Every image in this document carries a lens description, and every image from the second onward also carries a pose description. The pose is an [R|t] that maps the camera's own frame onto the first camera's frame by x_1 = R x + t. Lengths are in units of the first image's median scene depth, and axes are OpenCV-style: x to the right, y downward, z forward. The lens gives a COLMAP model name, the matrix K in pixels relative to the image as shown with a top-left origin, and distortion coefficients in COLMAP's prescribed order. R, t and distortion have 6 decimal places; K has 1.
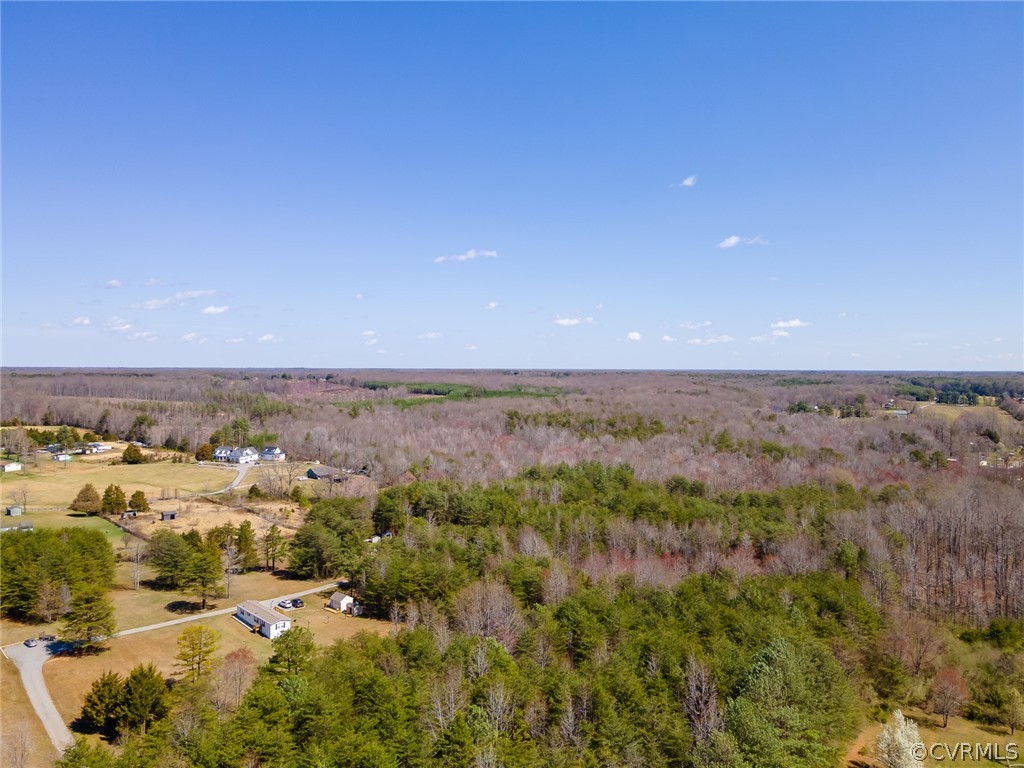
lens RADIAL K [[754.6, 0, 511.5], [0, 754.6, 383.6], [0, 0, 1]] dist [0.031915, -0.002972]
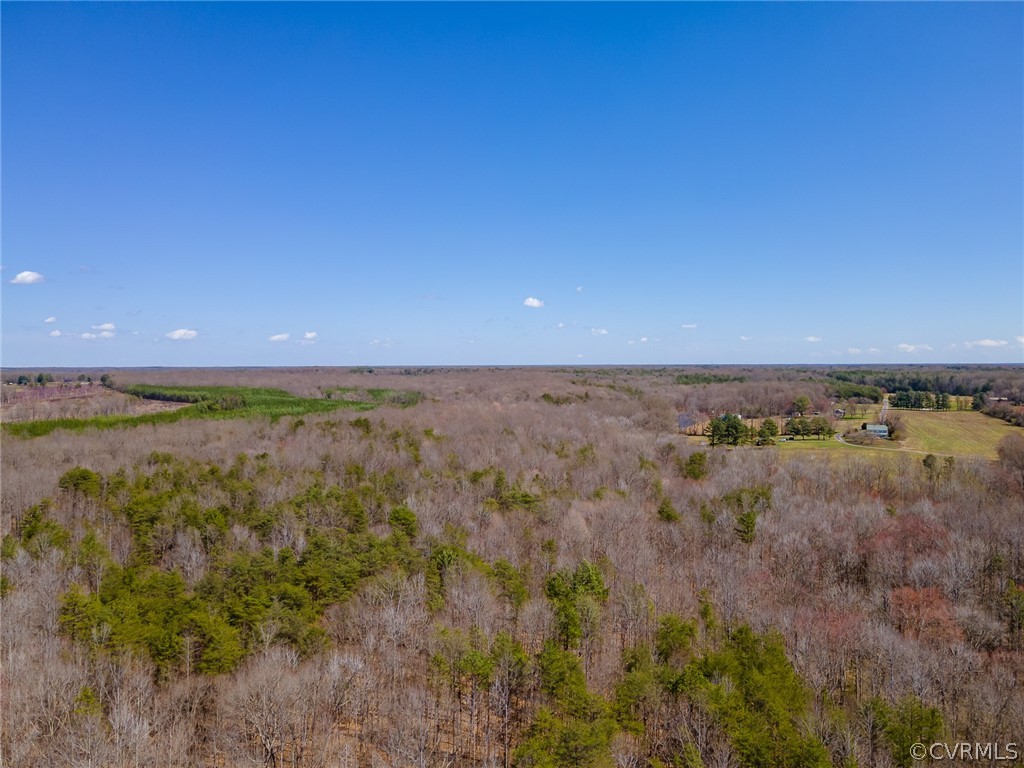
lens RADIAL K [[754.6, 0, 512.7], [0, 754.6, 383.0], [0, 0, 1]] dist [0.031915, -0.002972]
pose [[0.990879, -0.012543, 0.134171, 0.080032], [0.012039, 0.999917, 0.004562, -0.003964], [-0.134217, -0.002905, 0.990948, 0.262171]]
